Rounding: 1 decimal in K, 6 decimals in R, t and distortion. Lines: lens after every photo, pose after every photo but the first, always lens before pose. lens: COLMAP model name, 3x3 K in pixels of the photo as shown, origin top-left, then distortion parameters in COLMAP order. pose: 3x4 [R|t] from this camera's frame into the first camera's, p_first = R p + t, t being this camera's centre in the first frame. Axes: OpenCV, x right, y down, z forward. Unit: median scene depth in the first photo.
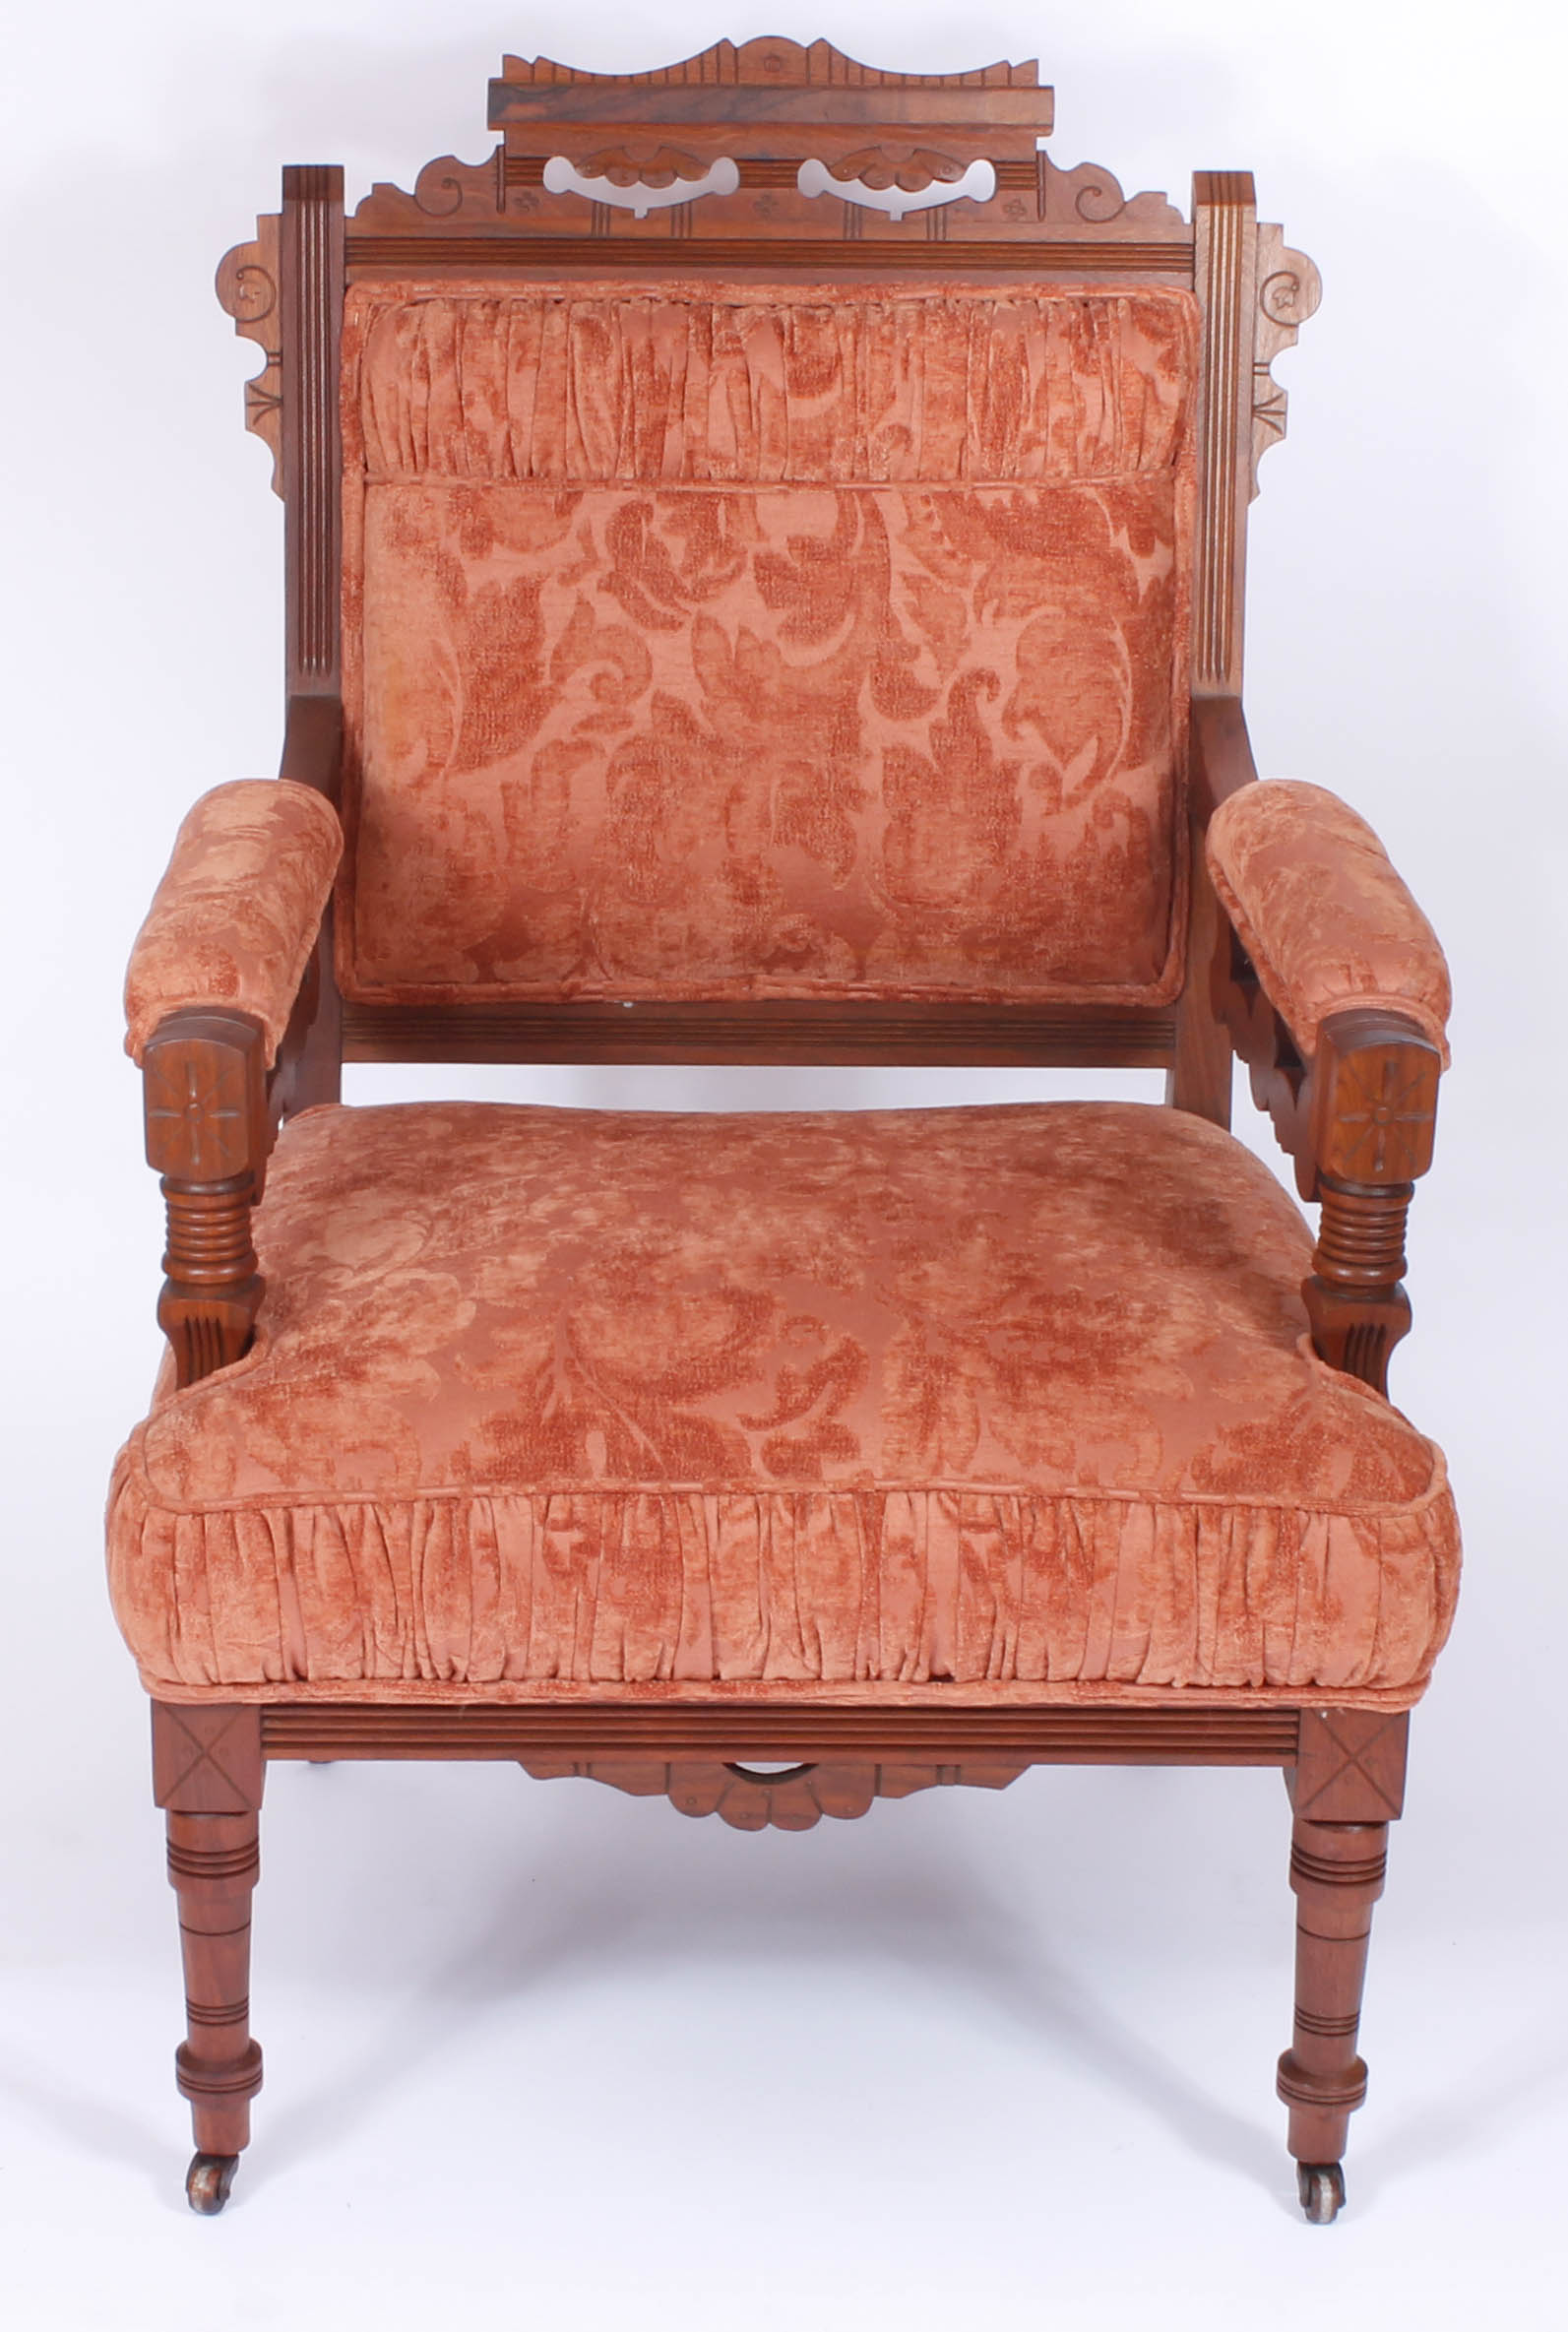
lens RADIAL K [[5599.9, 0, 507.8], [0, 5599.9, 1169.8], [0, 0, 1]] dist [-0.056321, 0.045970]
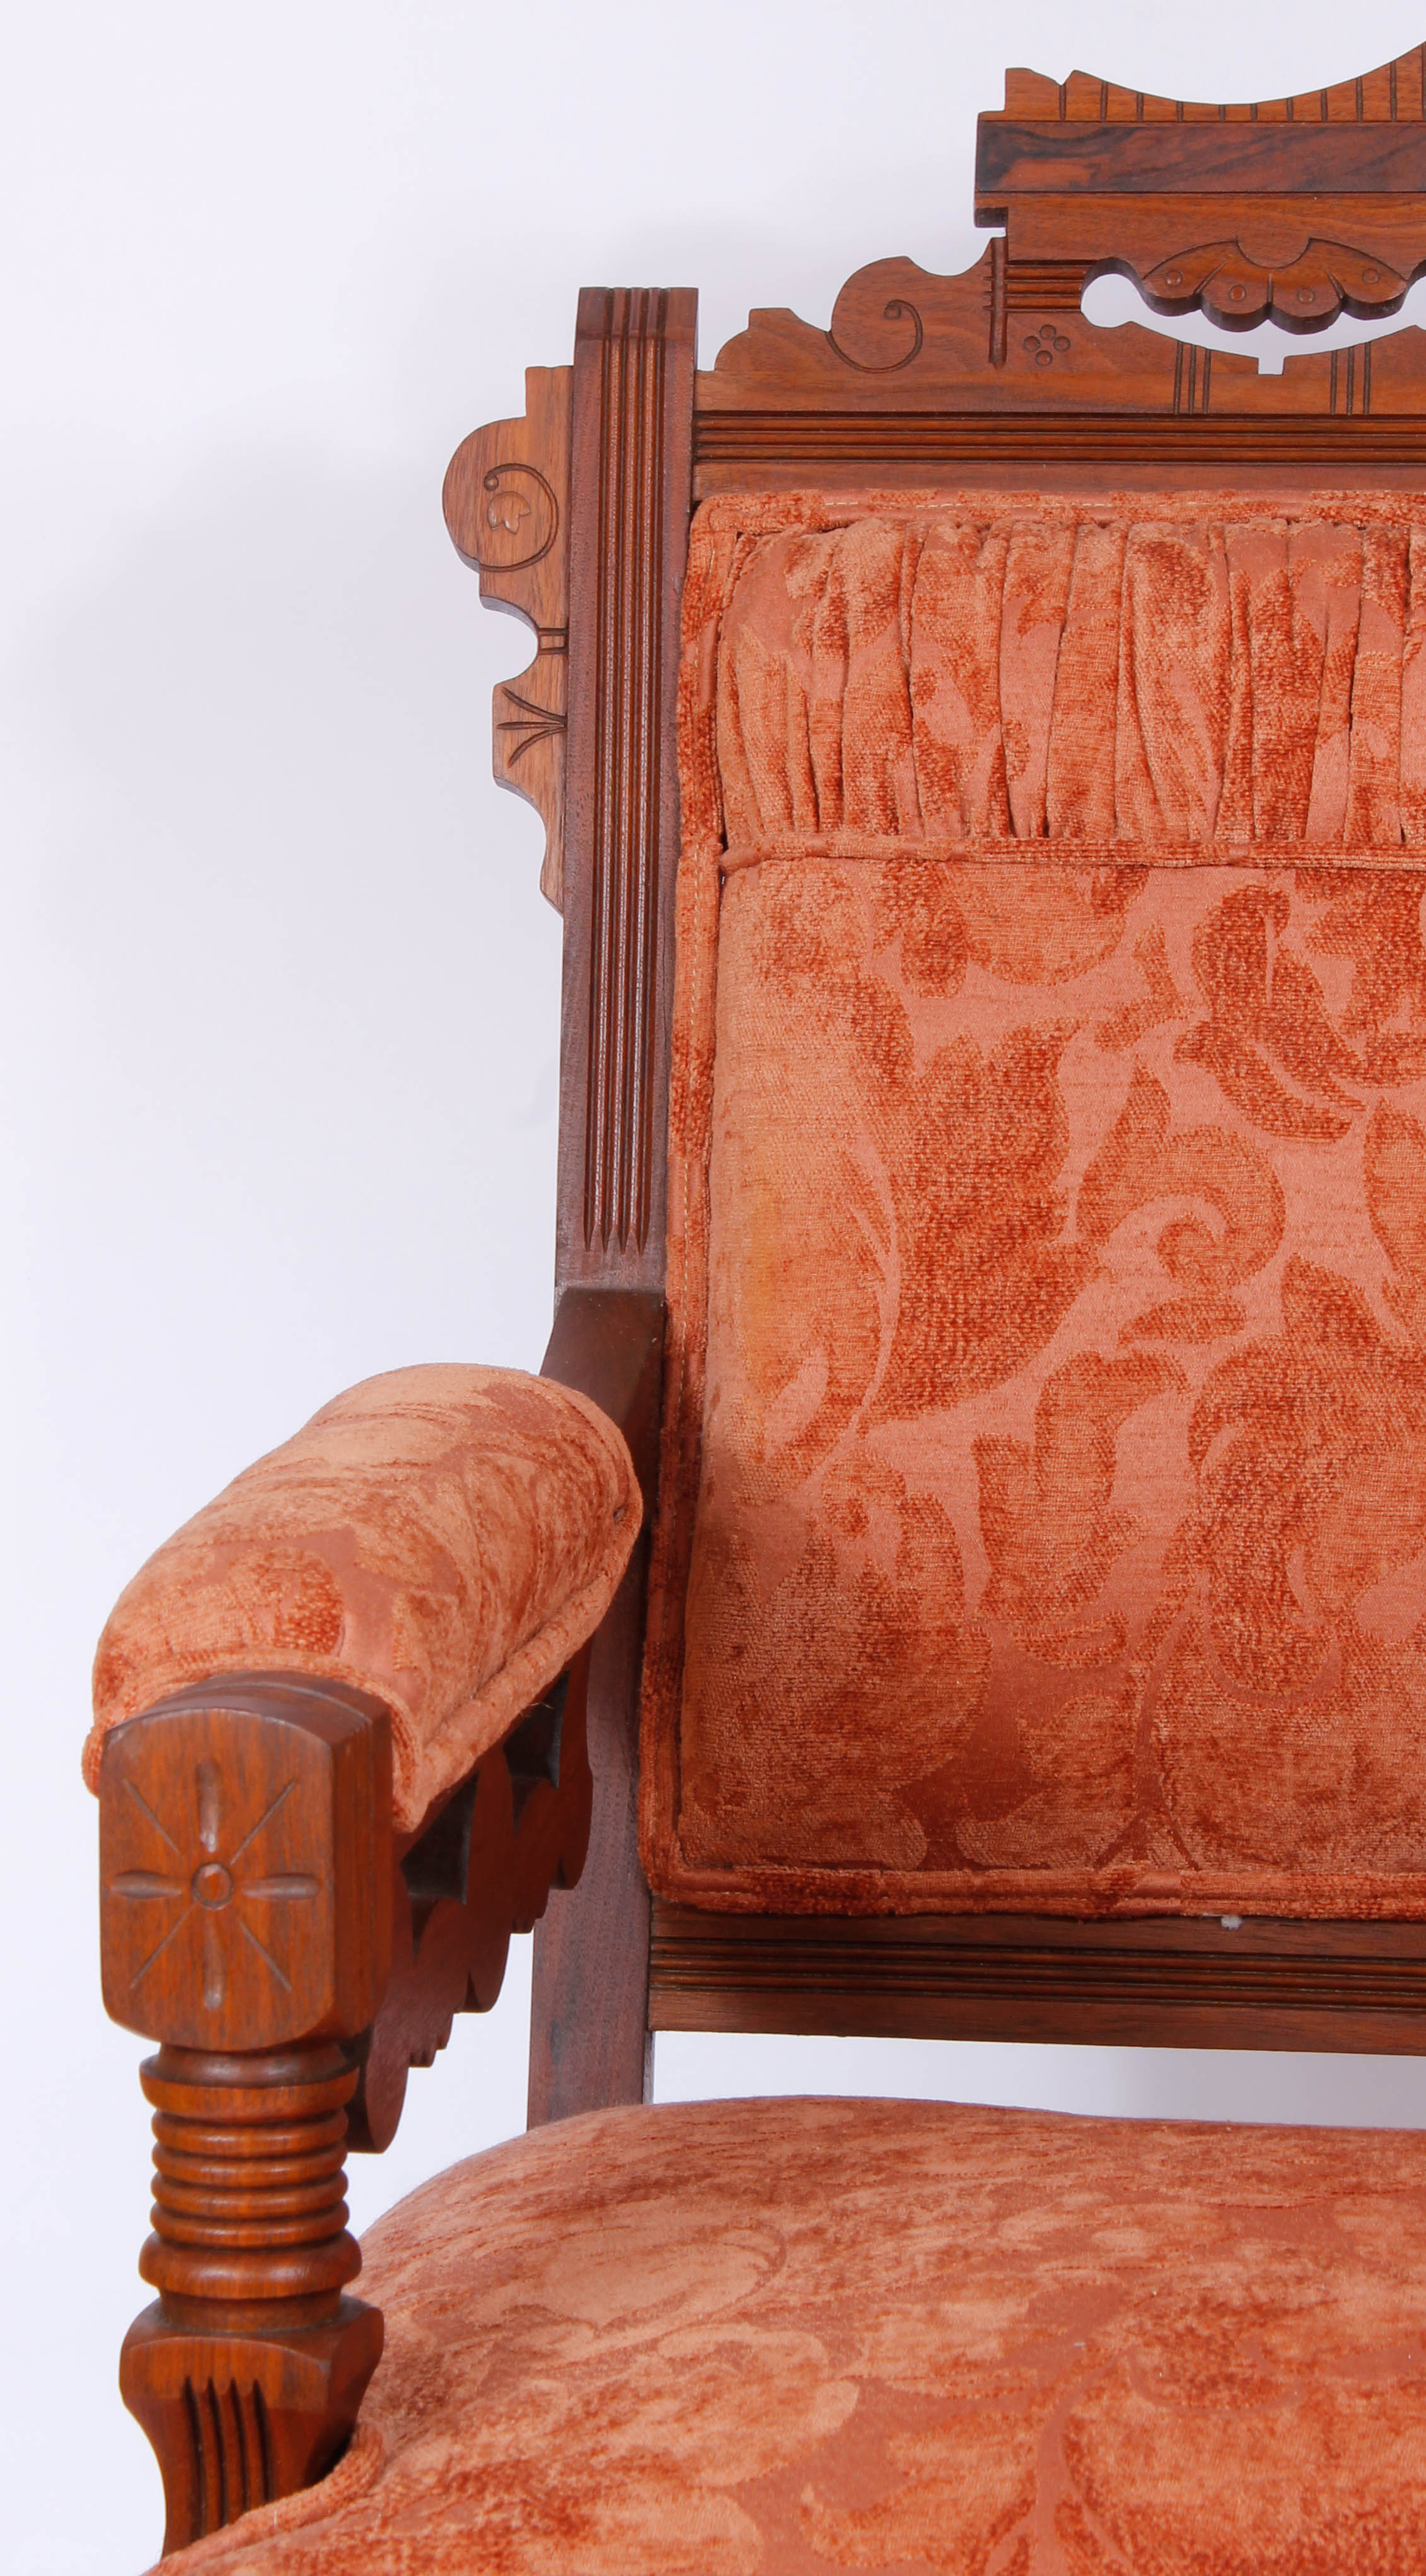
lens RADIAL K [[6477.7, 0, 495.8], [0, 6477.7, 1223.9], [0, 0, 1]] dist [0.060833, 0.328223]
pose [[0.994695, 0.013329, -0.101998, 0.014917], [-0.038656, 0.967327, -0.250569, 0.057904], [0.095326, 0.253183, 0.962710, 0.441136]]
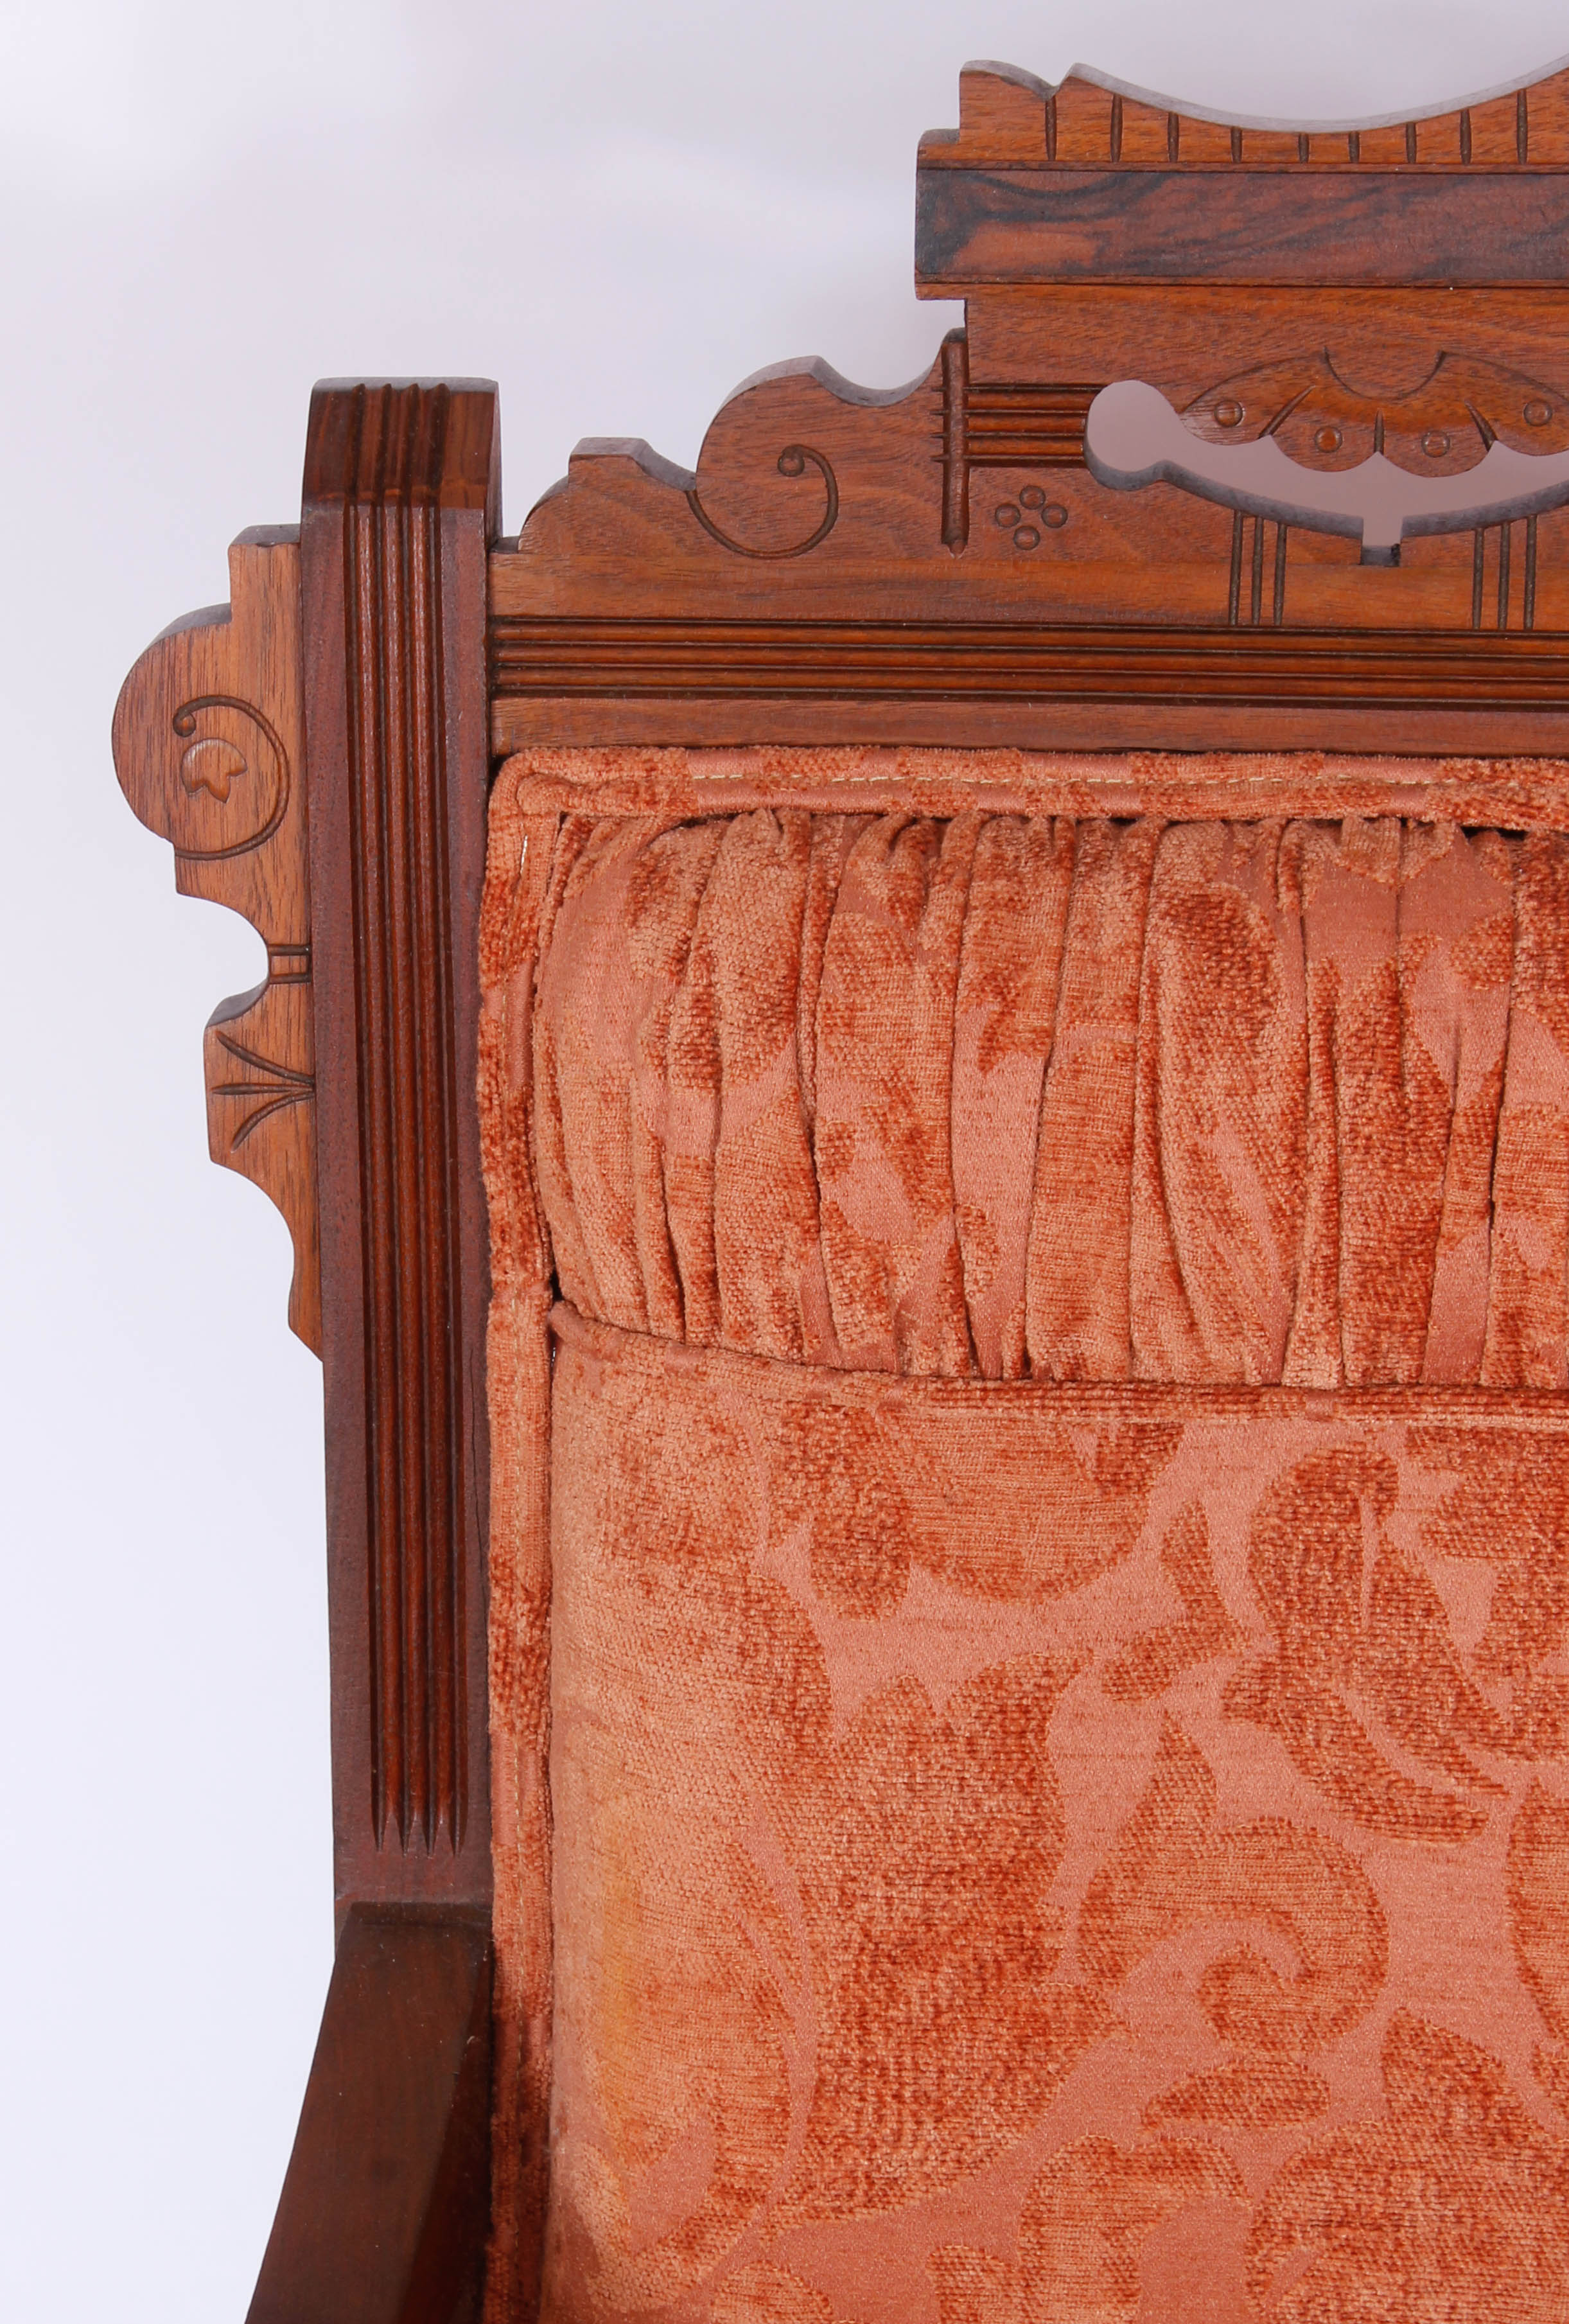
lens RADIAL K [[6585.1, 0, 653.2], [0, 6585.1, 1004.9], [0, 0, 1]] dist [0.086725, 0.079997]
pose [[0.992234, 0.018345, -0.123022, 0.029766], [-0.008808, 0.996944, 0.077621, -0.175374], [0.124070, -0.075935, 0.989364, 0.612398]]
